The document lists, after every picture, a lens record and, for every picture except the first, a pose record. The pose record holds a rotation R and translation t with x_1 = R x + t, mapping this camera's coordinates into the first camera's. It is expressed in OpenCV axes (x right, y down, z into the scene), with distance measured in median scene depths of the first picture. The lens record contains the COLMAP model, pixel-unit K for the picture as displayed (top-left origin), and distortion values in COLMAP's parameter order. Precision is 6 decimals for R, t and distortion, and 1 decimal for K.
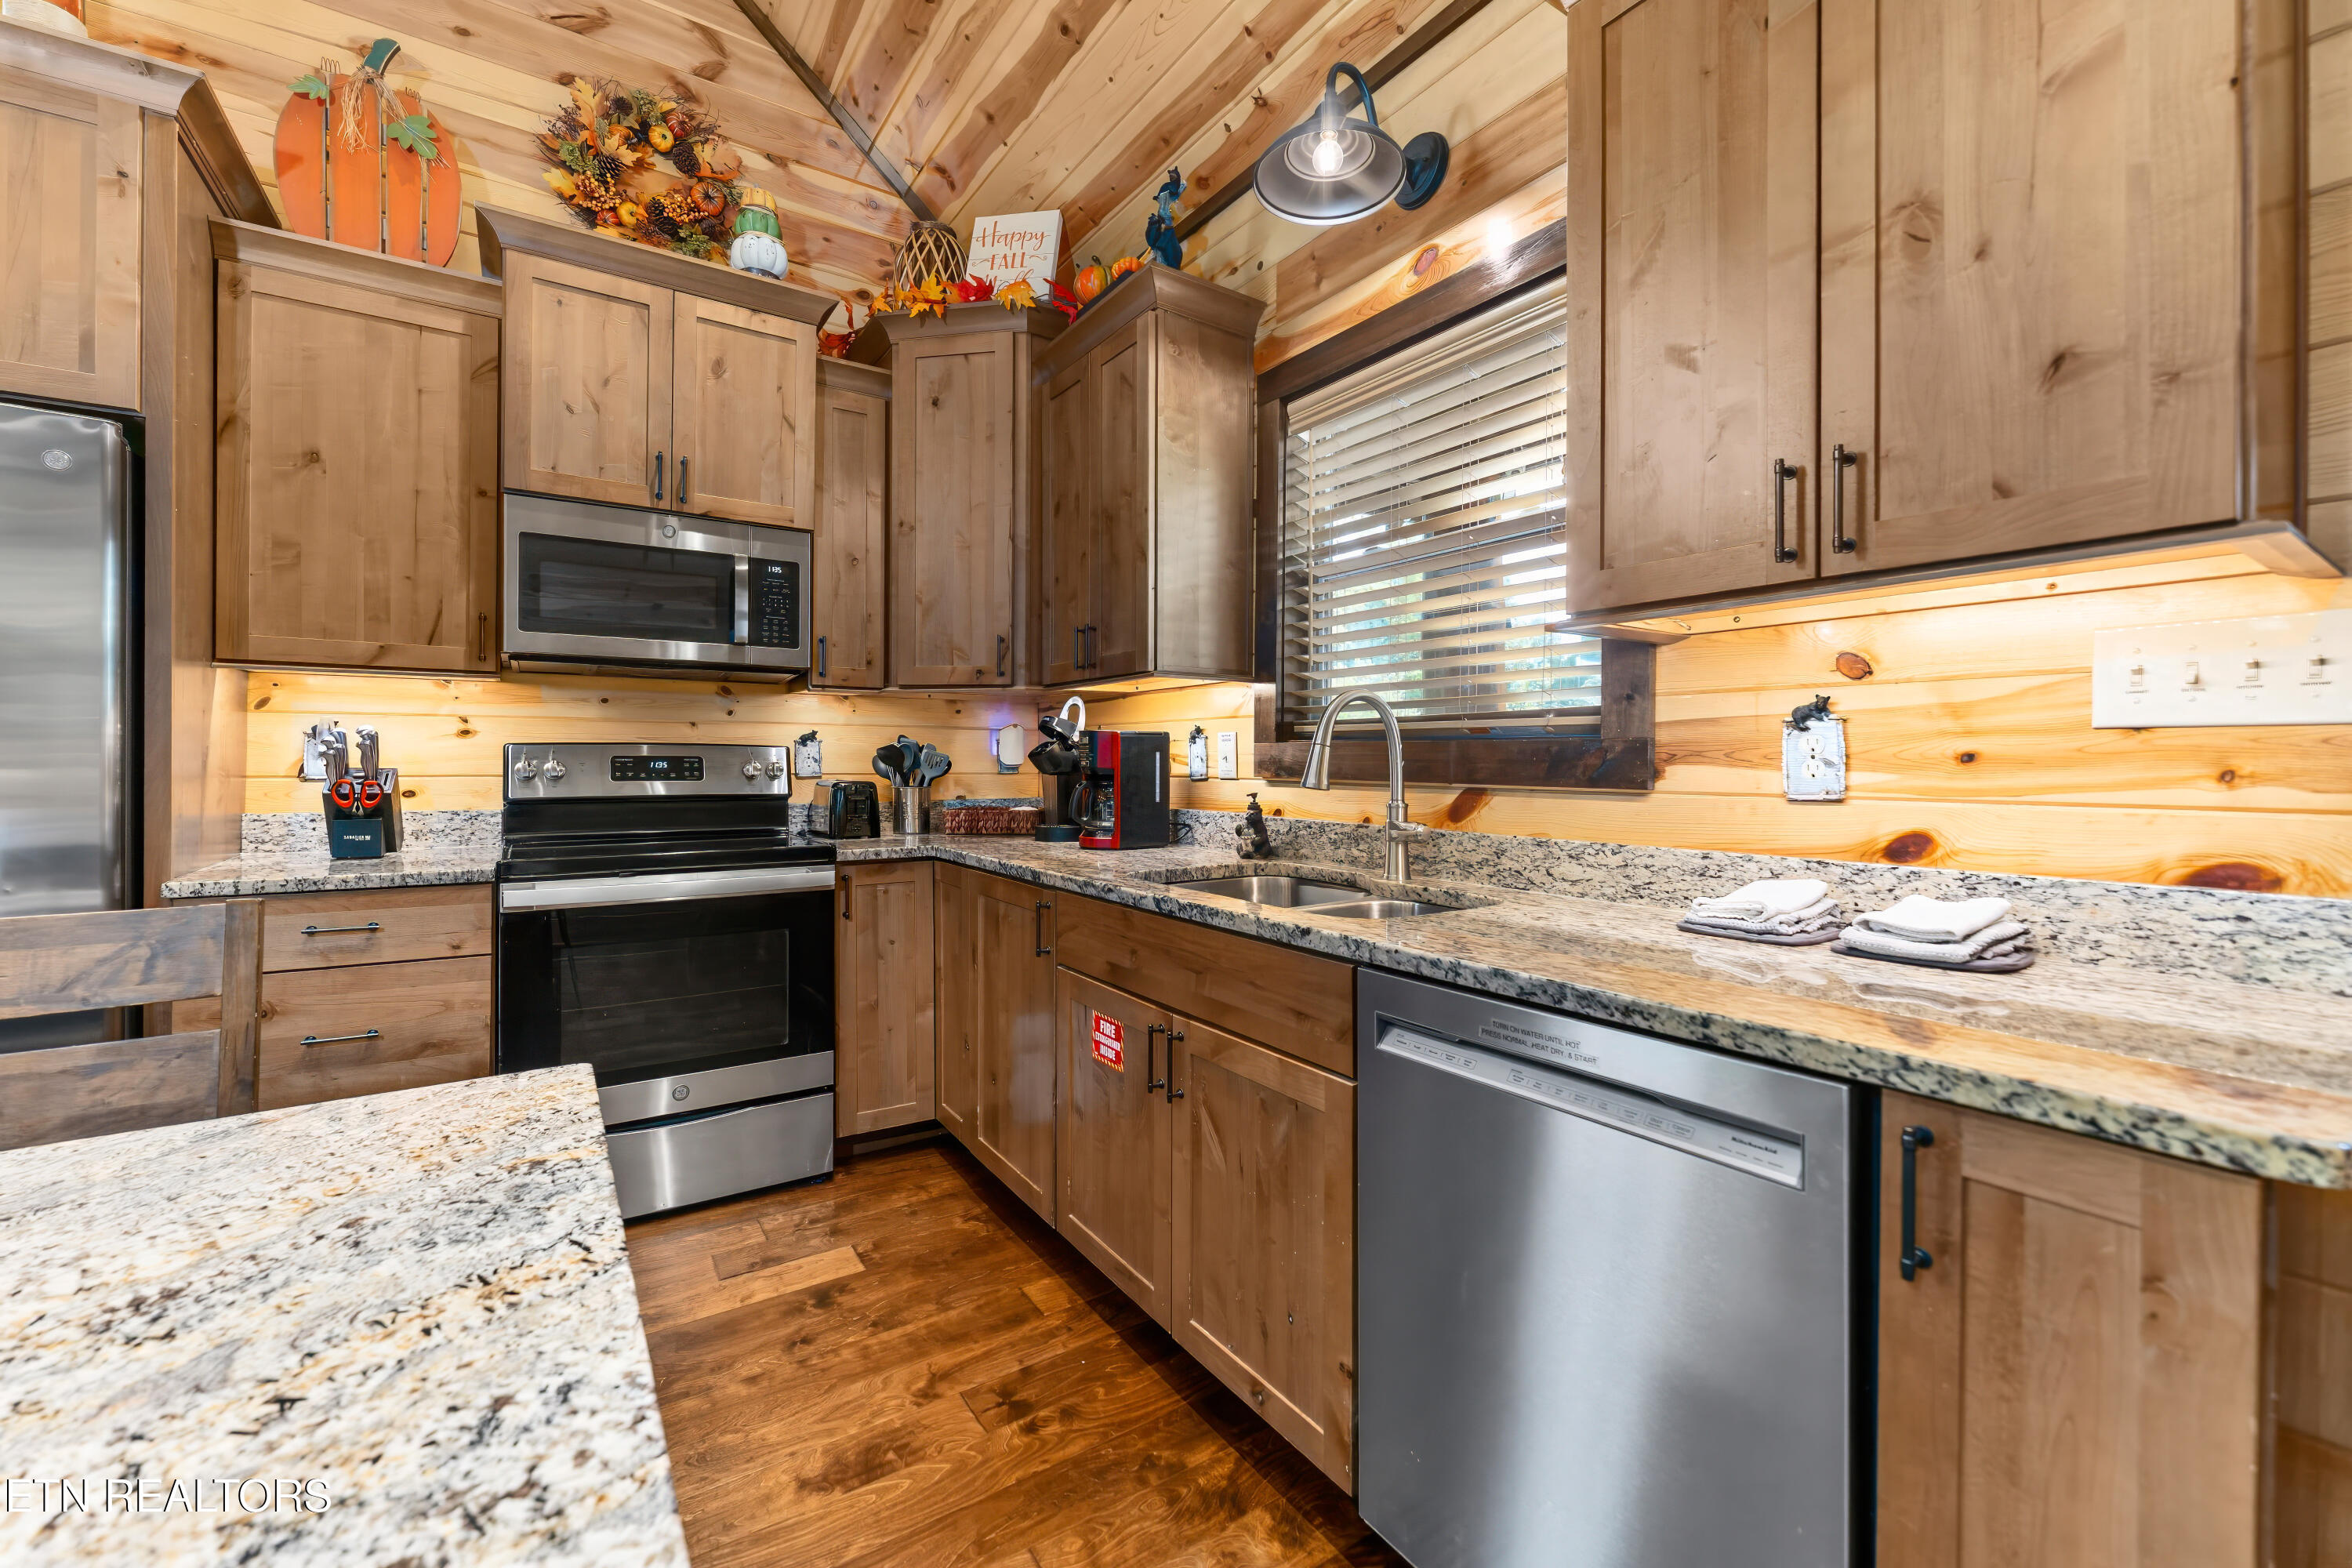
lens RADIAL K [[954.3, 0, 1175.0], [0, 954.3, 757.1], [0, 0, 1]] dist [0.001487, -0.001310]
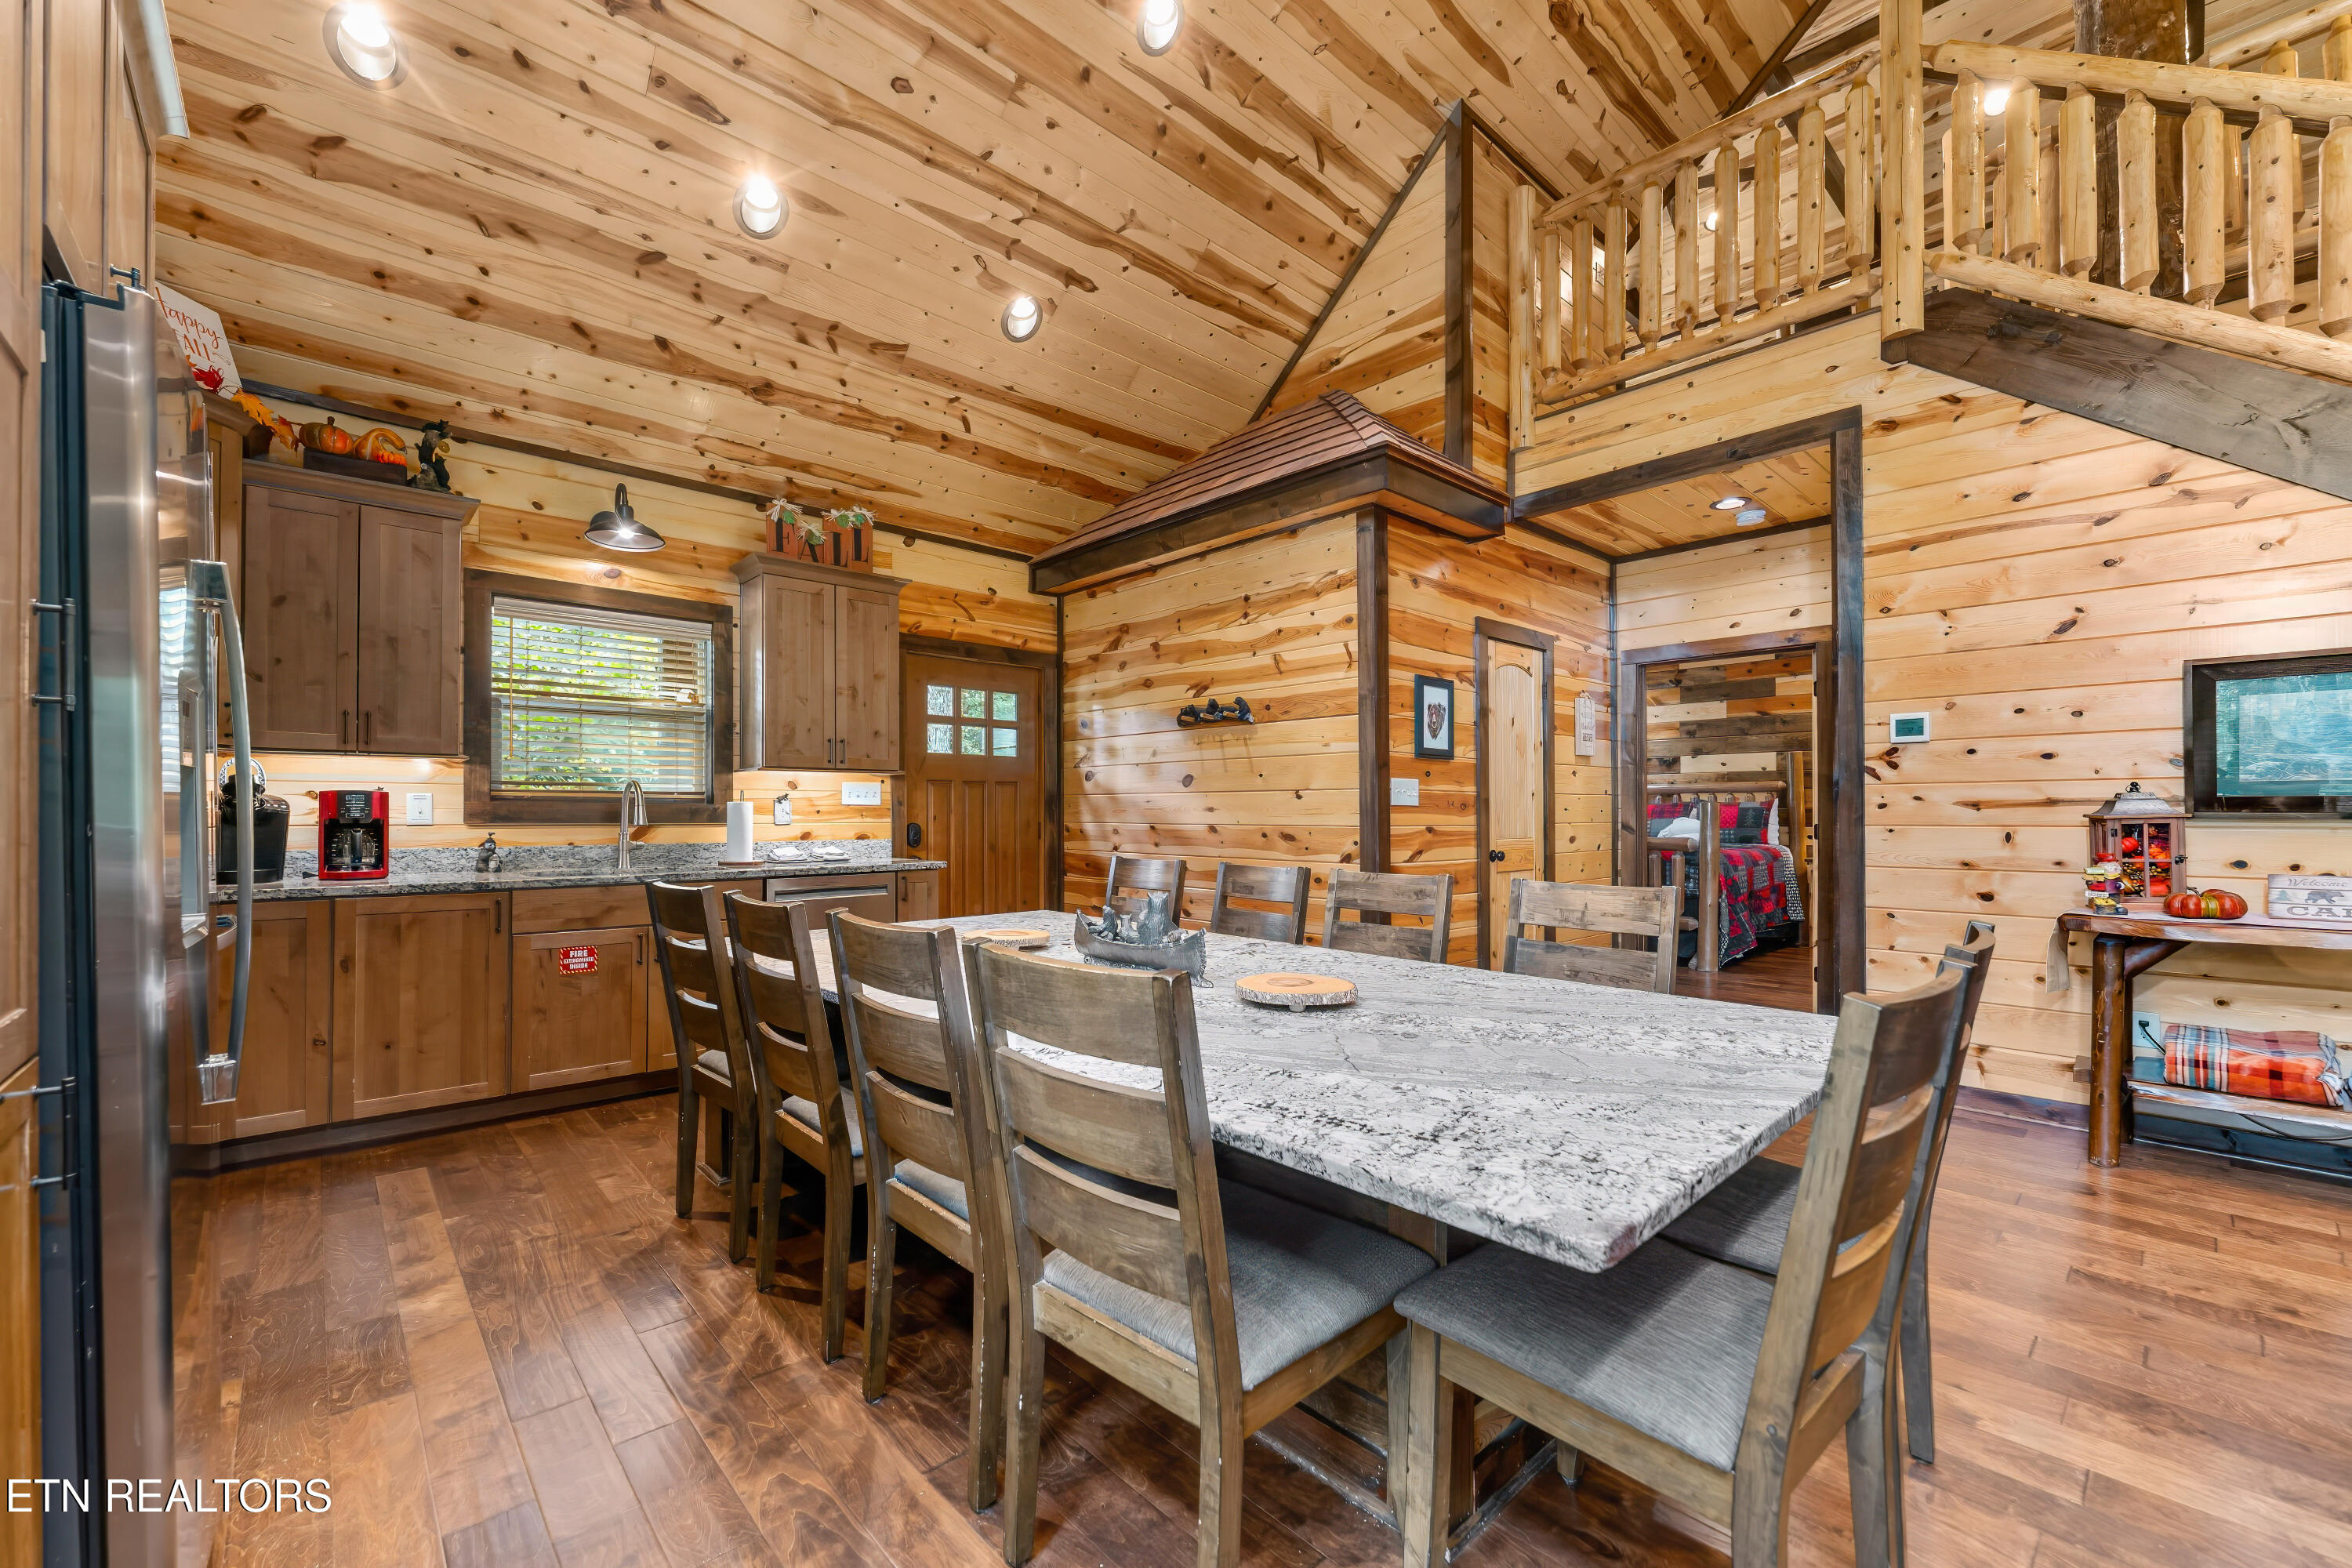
lens RADIAL K [[954.3, 0, 1172.3], [0, 954.3, 808.7], [0, 0, 1]] dist [0.001487, -0.001310]
pose [[-0.156624, 0.001331, 0.987657, -1.814461], [-0.006114, 0.999979, -0.002317, -0.006916], [-0.987639, -0.006401, -0.156612, 0.105420]]
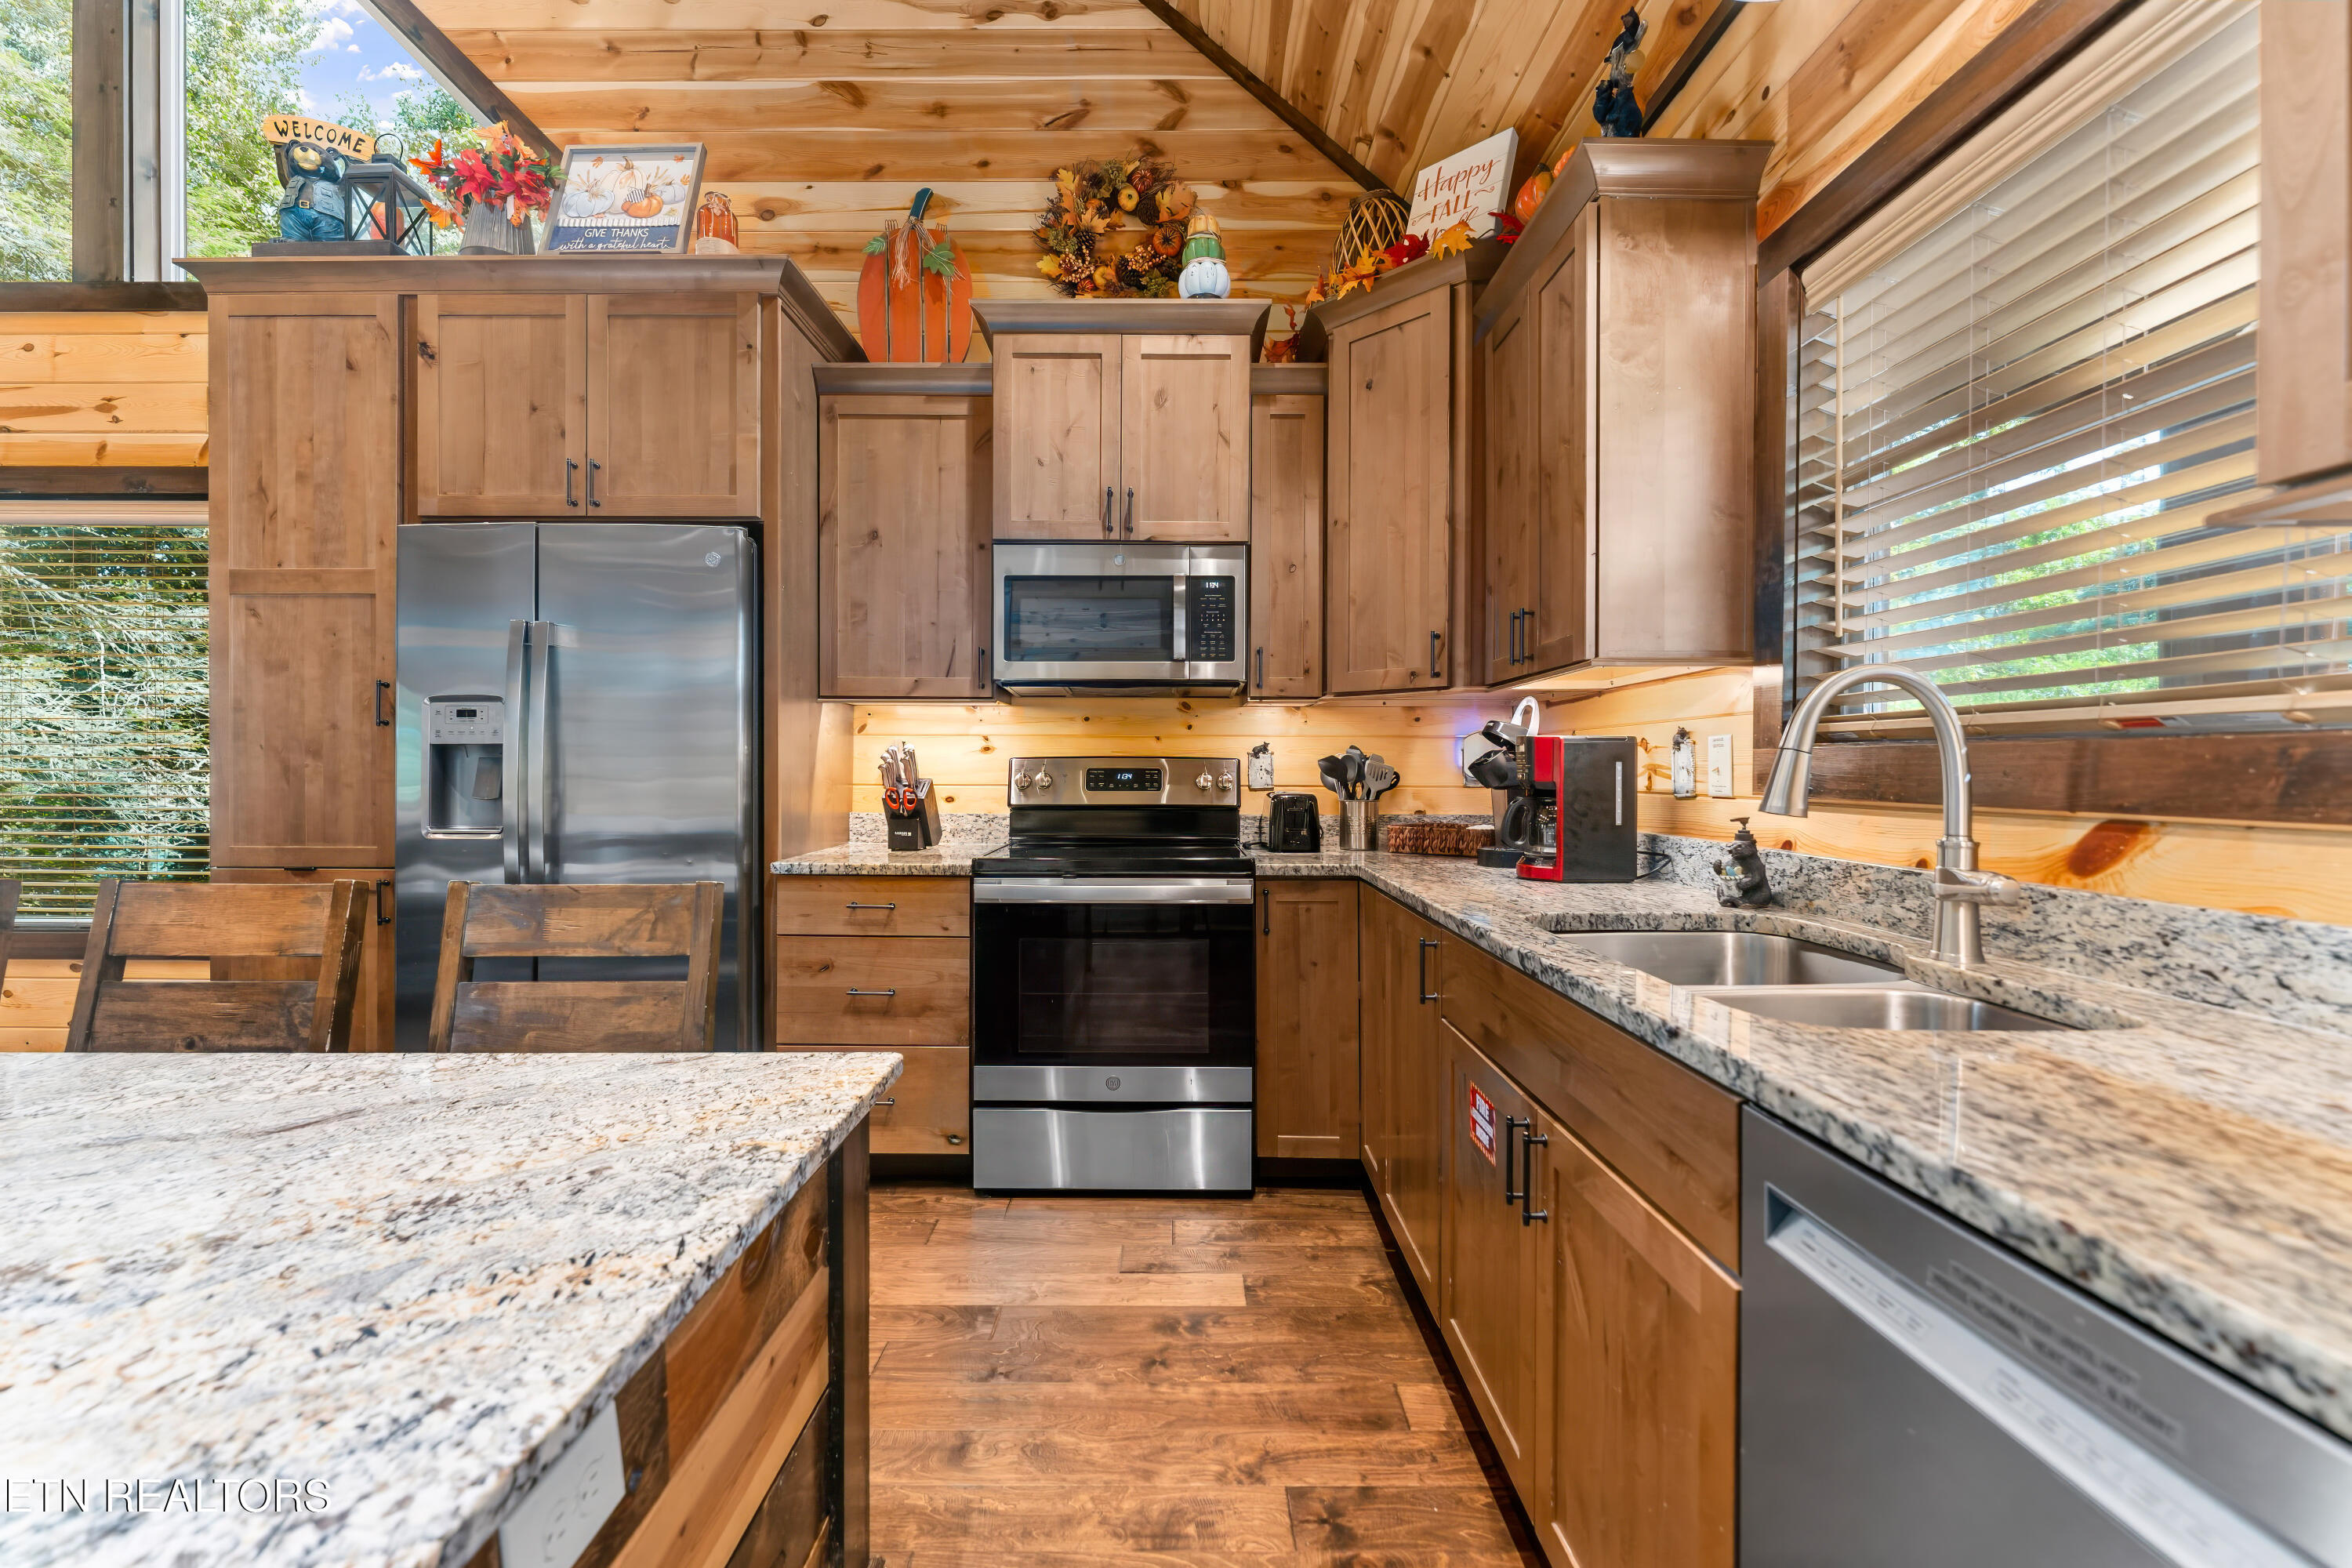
lens RADIAL K [[954.3, 0, 1163.9], [0, 954.3, 771.1], [0, 0, 1]] dist [0.001487, -0.001310]
pose [[0.827852, 0.000378, -0.560946, 0.131441], [0.001459, 0.999995, 0.002826, -0.000521], [0.560945, -0.003158, 0.827847, 0.153820]]
